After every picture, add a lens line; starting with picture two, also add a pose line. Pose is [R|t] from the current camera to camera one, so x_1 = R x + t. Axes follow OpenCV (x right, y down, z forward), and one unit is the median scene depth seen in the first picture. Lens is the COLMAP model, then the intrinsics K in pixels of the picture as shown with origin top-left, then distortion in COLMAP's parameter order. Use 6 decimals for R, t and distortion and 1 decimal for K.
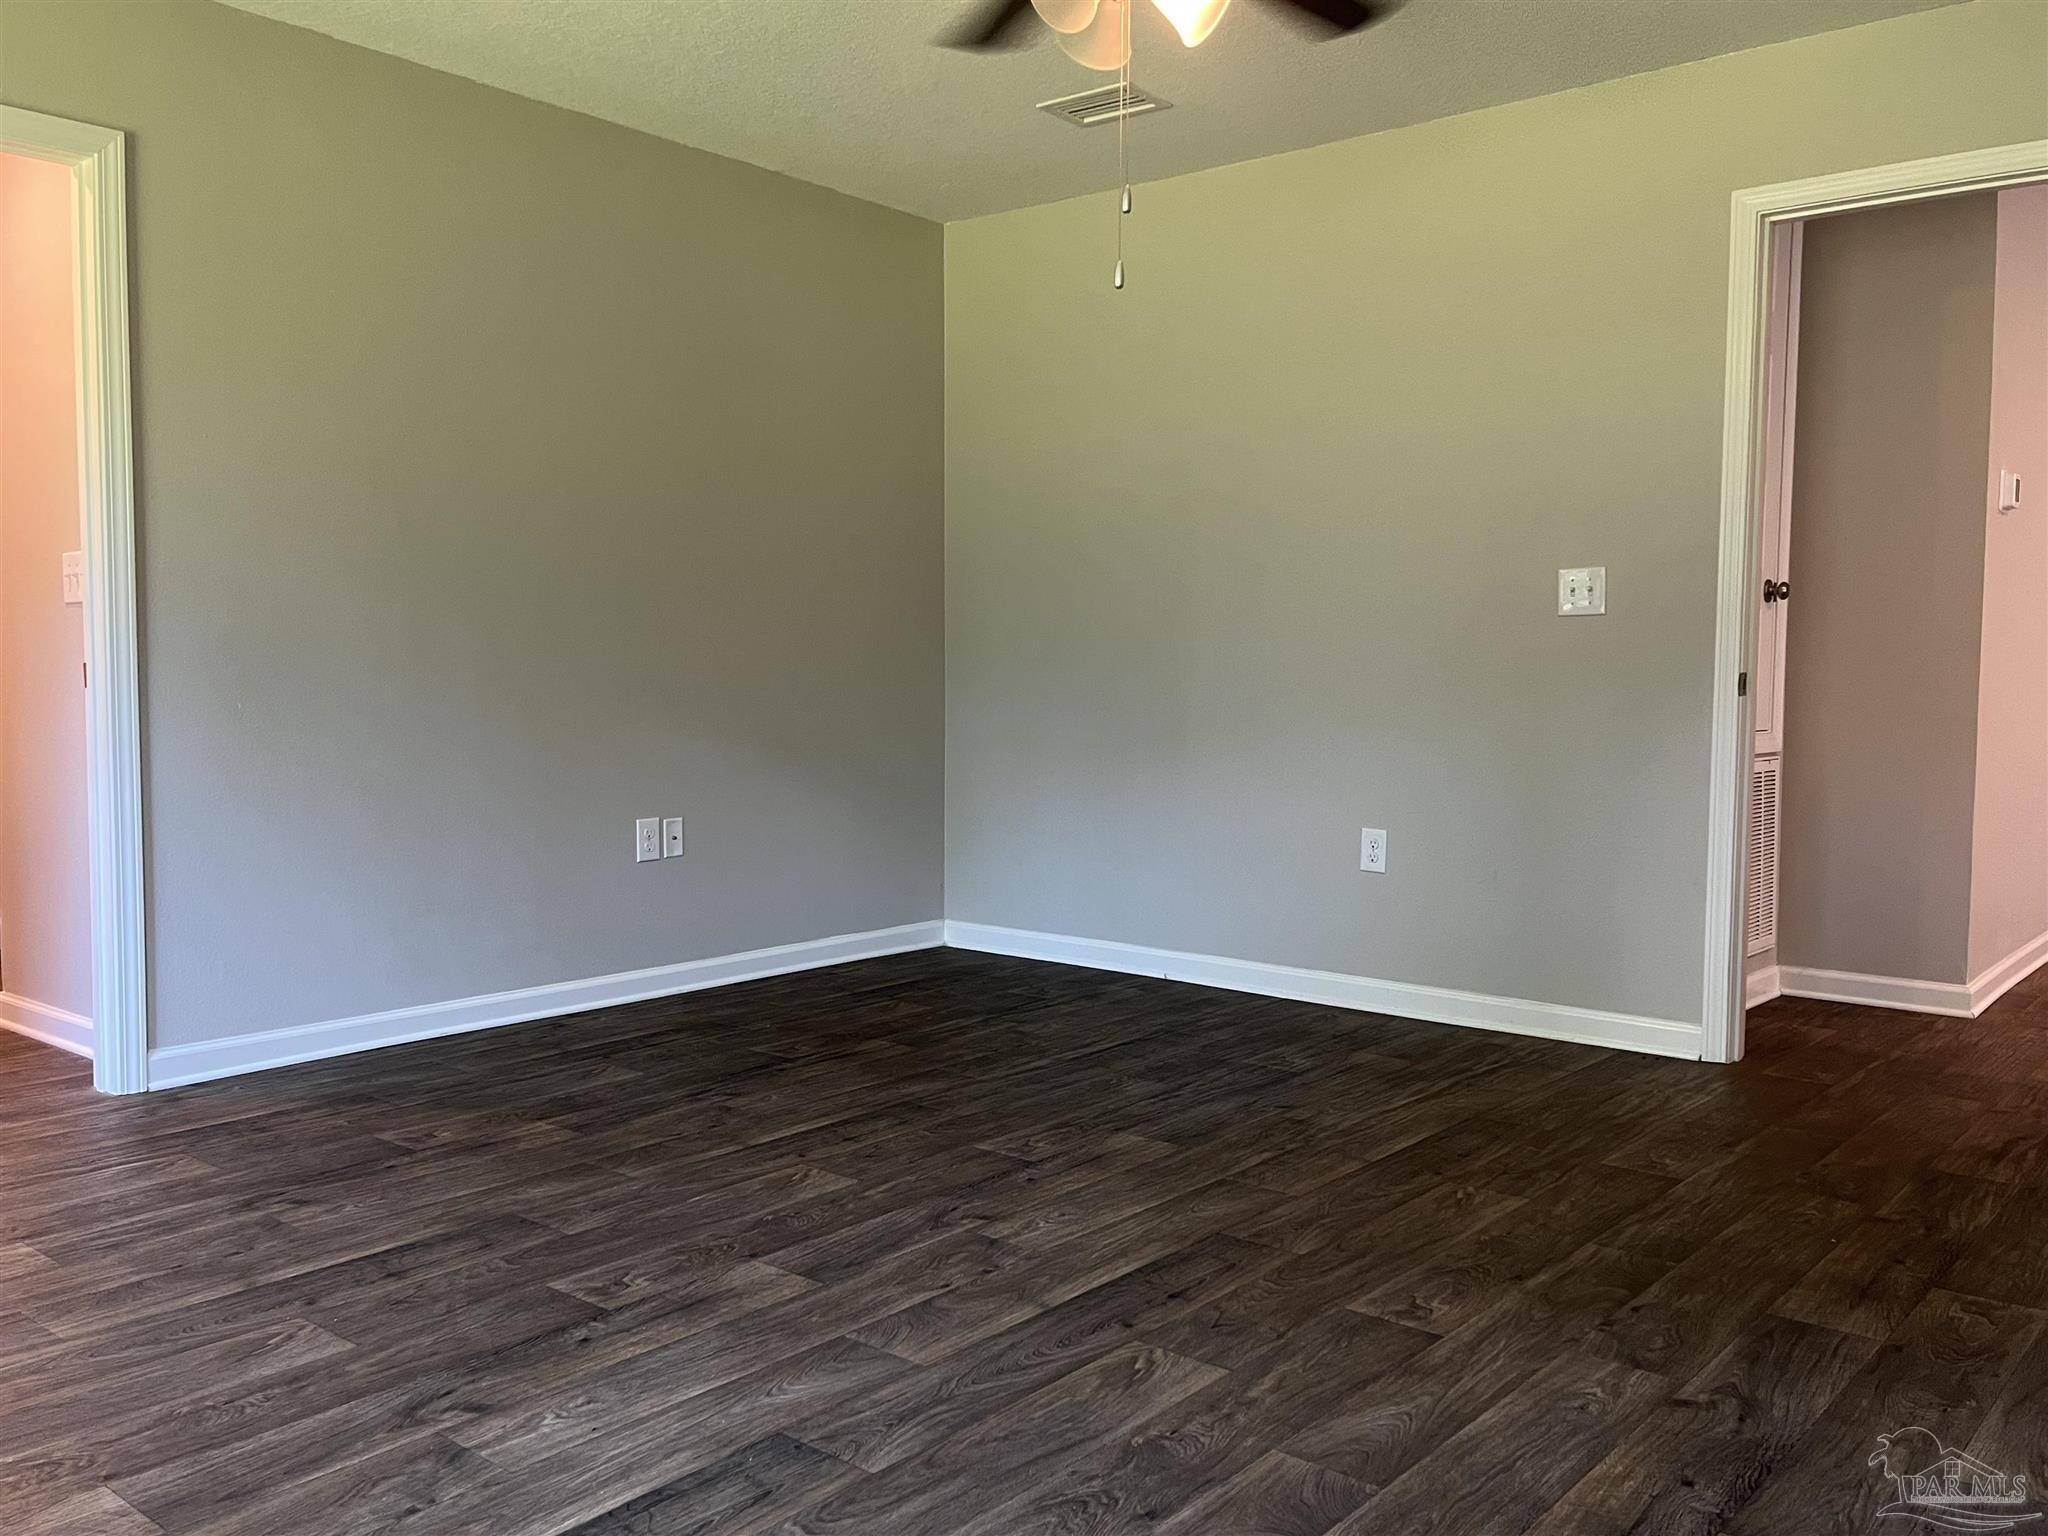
lens RADIAL K [[1704.4, 0, 1026.6], [0, 1704.4, 766.0], [0, 0, 1]] dist [-0.004875, -0.003653]
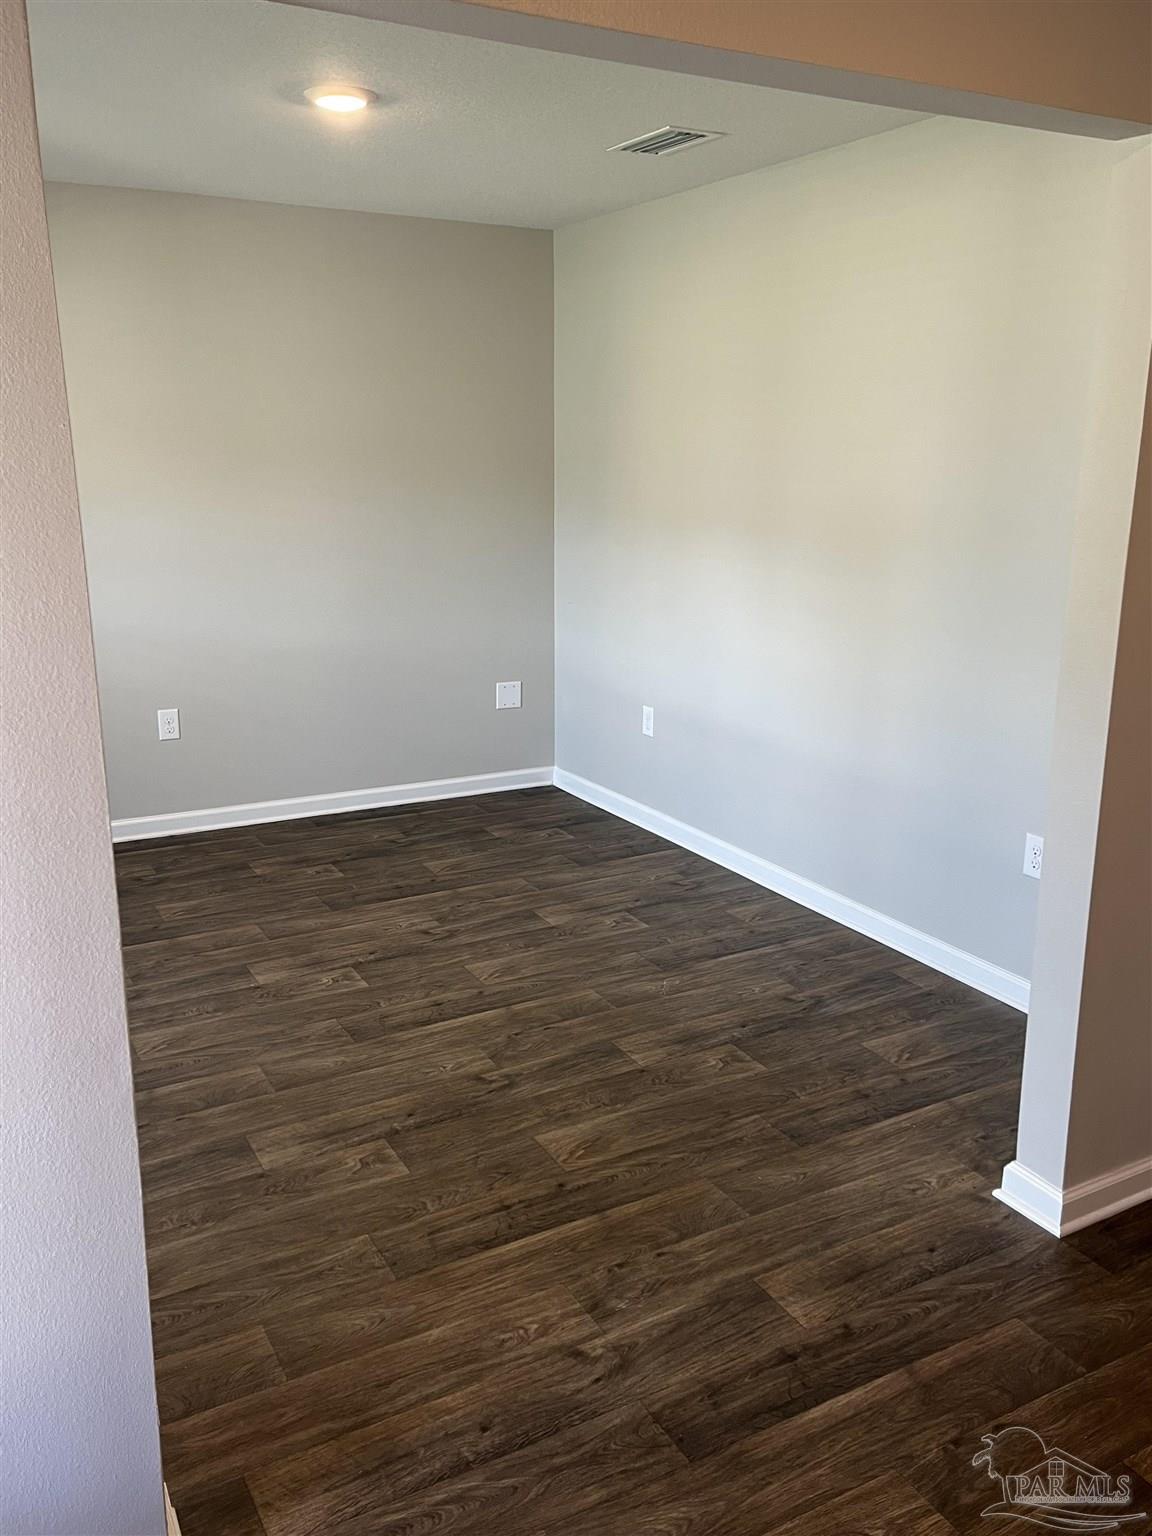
lens RADIAL K [[1278.3, 0, 576.2], [0, 1278.3, 768.4], [0, 0, 1]] dist [-0.004875, -0.003653]
pose [[-0.933804, -0.104061, 0.342318, -0.654153], [0.006957, 0.951308, 0.308164, -0.351076], [-0.357718, 0.290146, -0.887611, 2.163858]]
